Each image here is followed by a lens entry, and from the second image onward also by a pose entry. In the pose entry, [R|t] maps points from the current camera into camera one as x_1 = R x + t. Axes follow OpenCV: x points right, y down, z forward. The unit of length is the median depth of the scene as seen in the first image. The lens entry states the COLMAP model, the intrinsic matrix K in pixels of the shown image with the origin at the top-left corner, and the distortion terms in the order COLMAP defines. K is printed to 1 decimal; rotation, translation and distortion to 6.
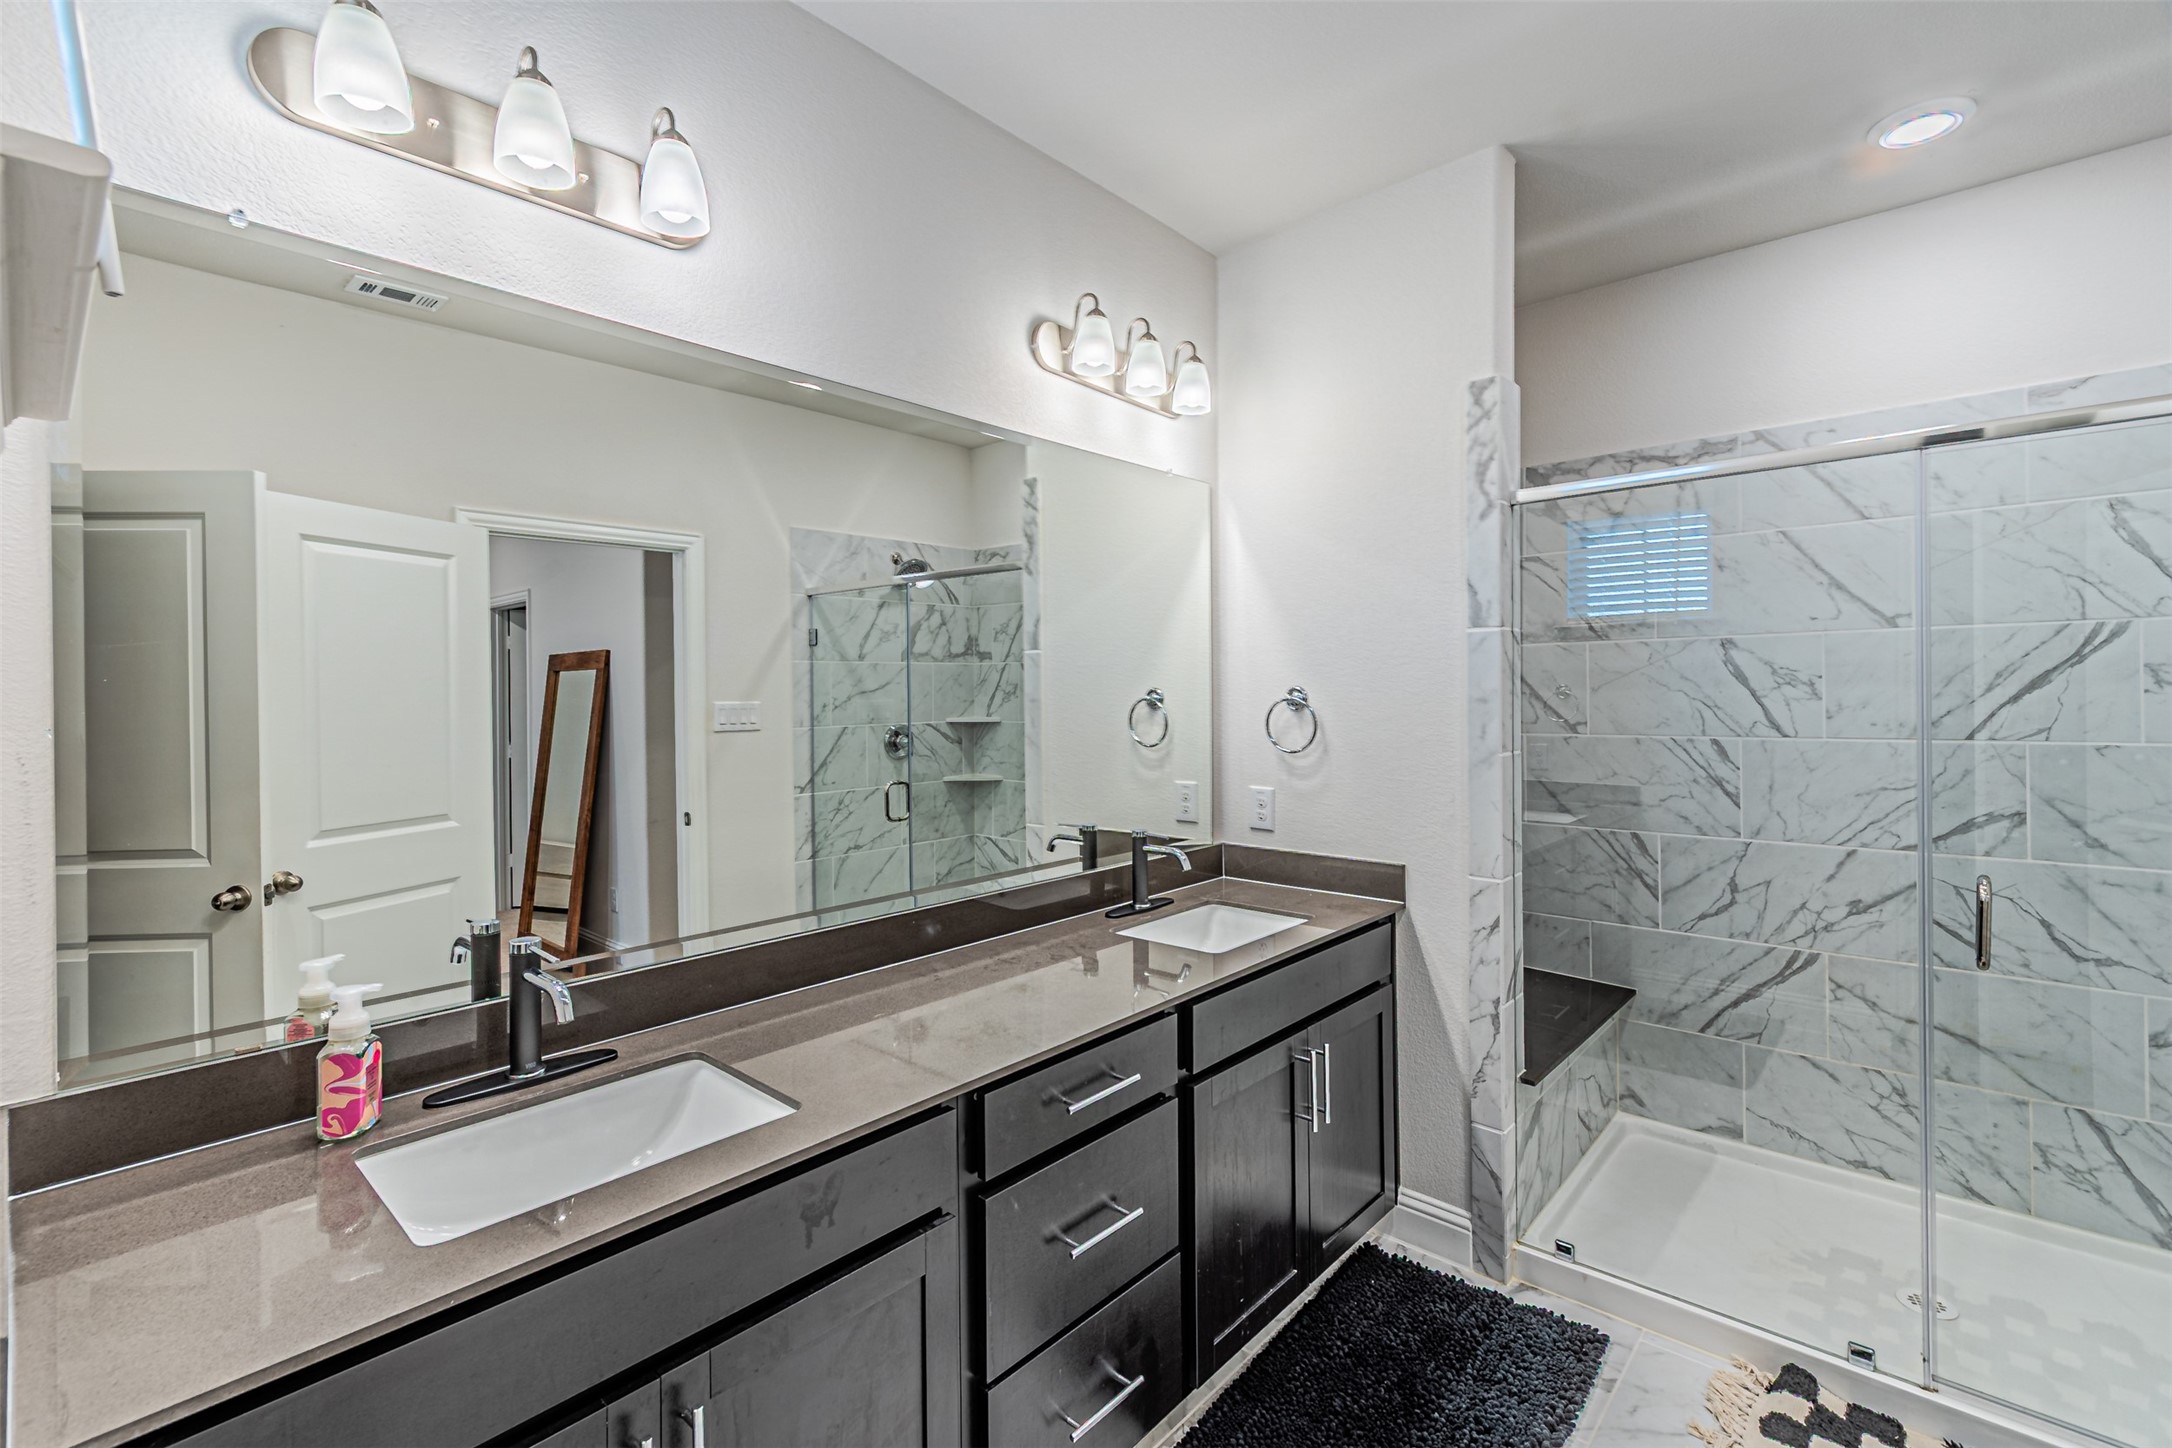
lens RADIAL K [[961.6, 0, 1086.0], [0, 961.6, 724.0], [0, 0, 1]] dist [-0.014405, -0.000027]
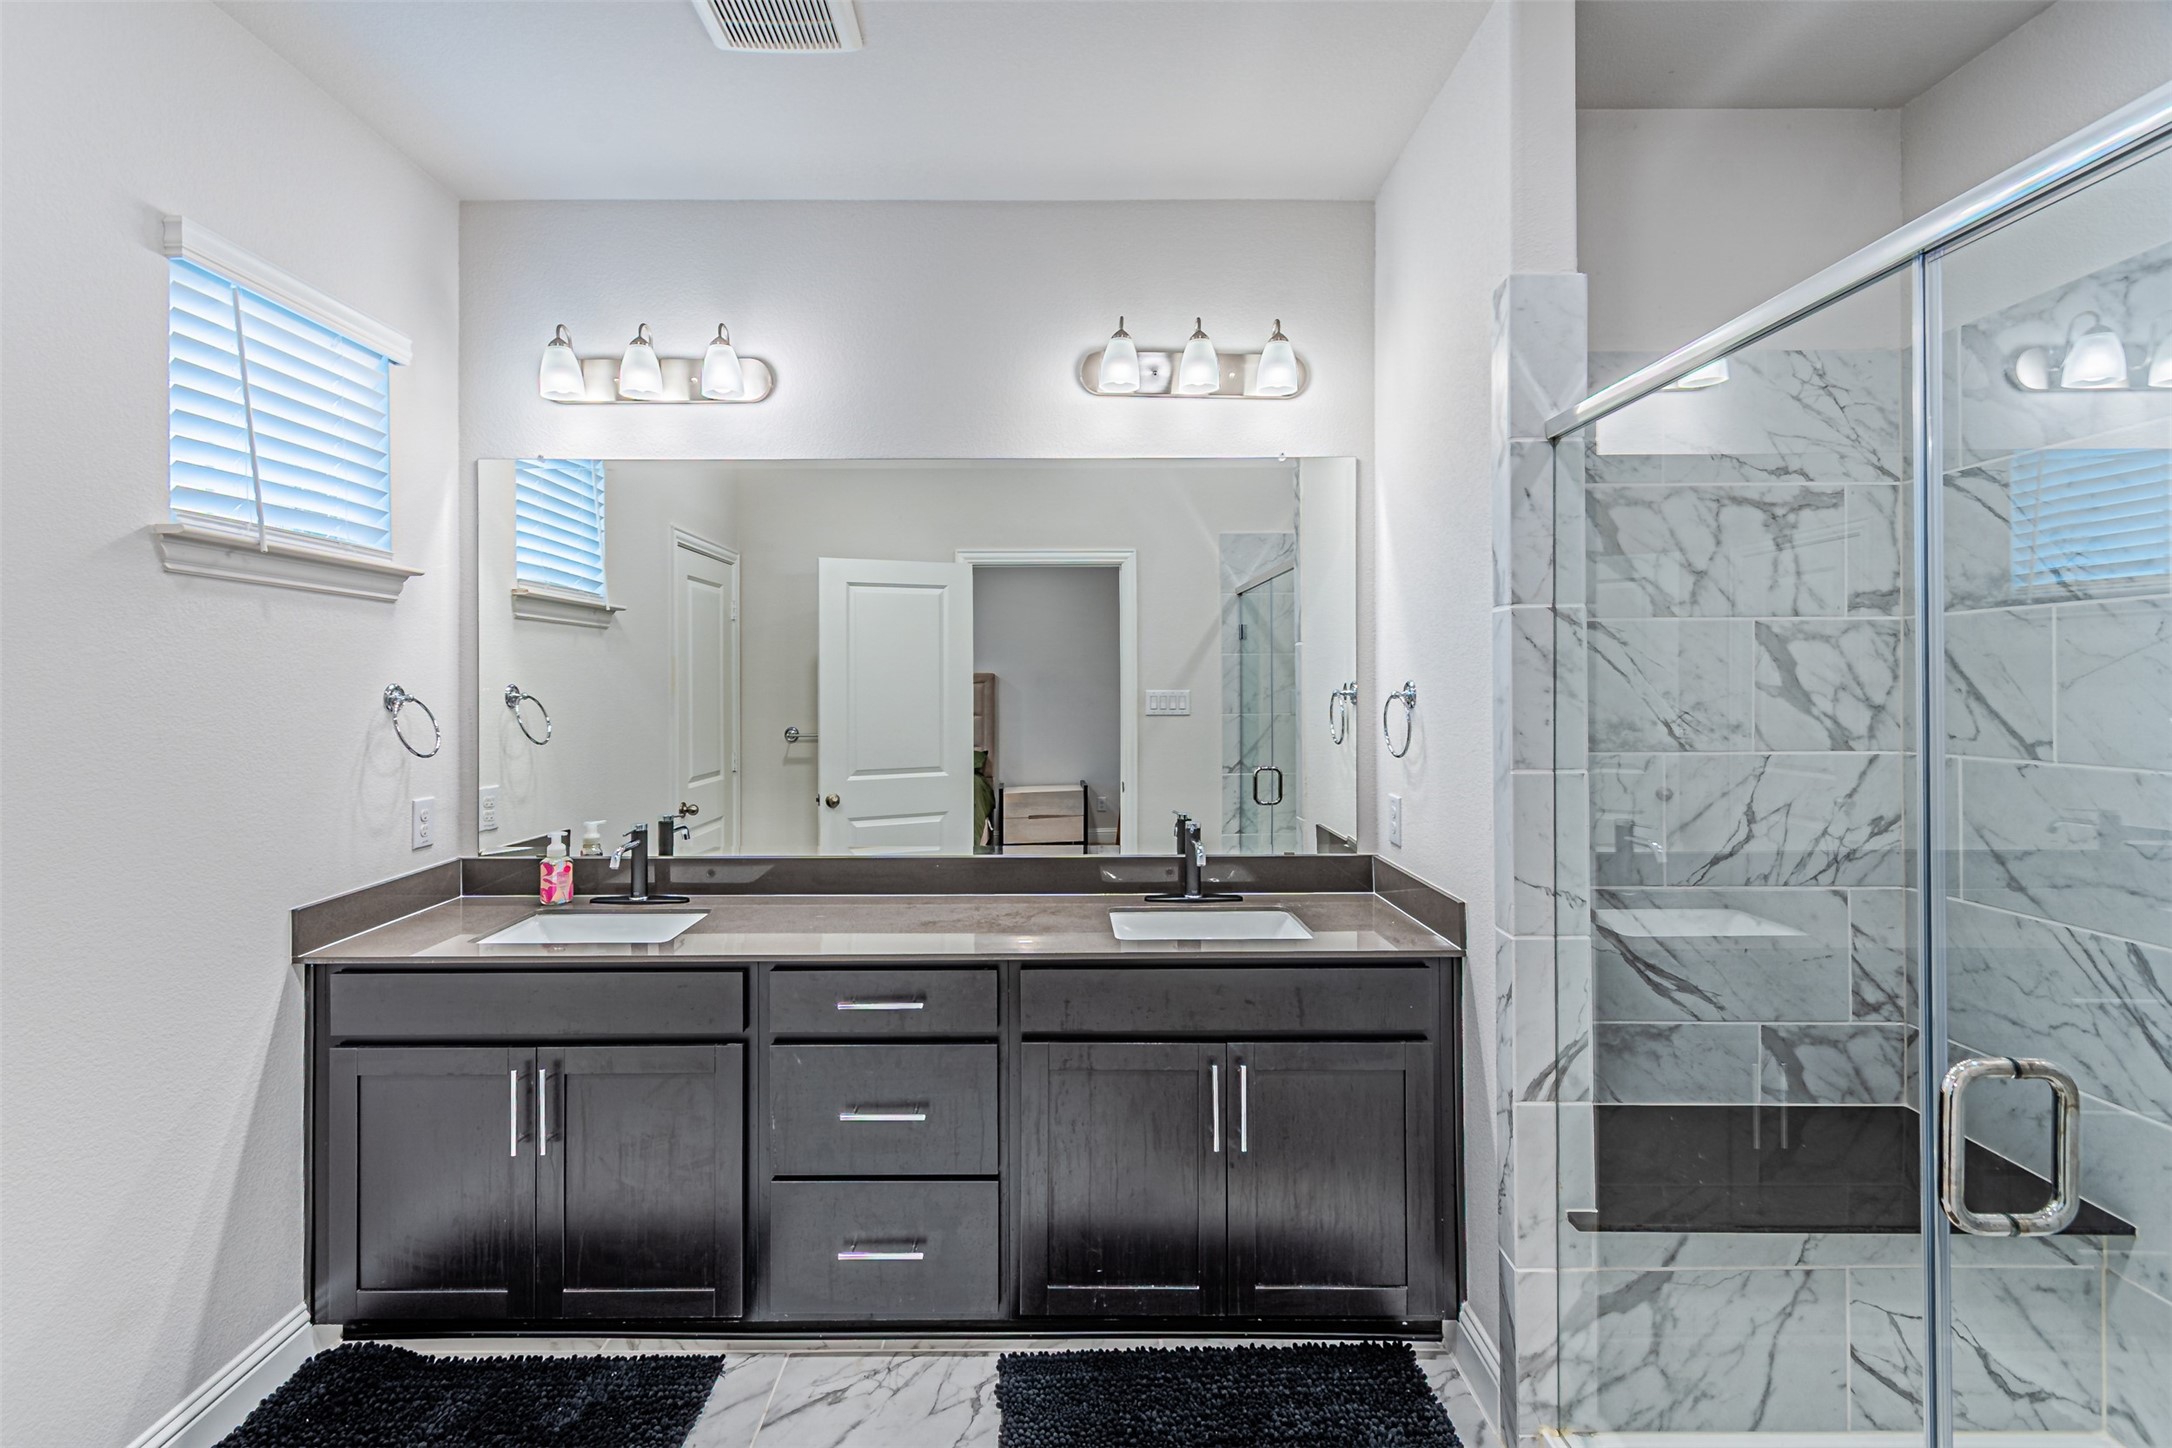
lens RADIAL K [[968.7, 0, 1077.0], [0, 968.7, 710.8], [0, 0, 1]] dist [0.001452, -0.000042]
pose [[0.675362, 0.026933, -0.736994, 0.560051], [-0.026182, 0.999579, 0.012536, -0.012612], [0.737021, 0.010829, 0.675783, 0.160528]]
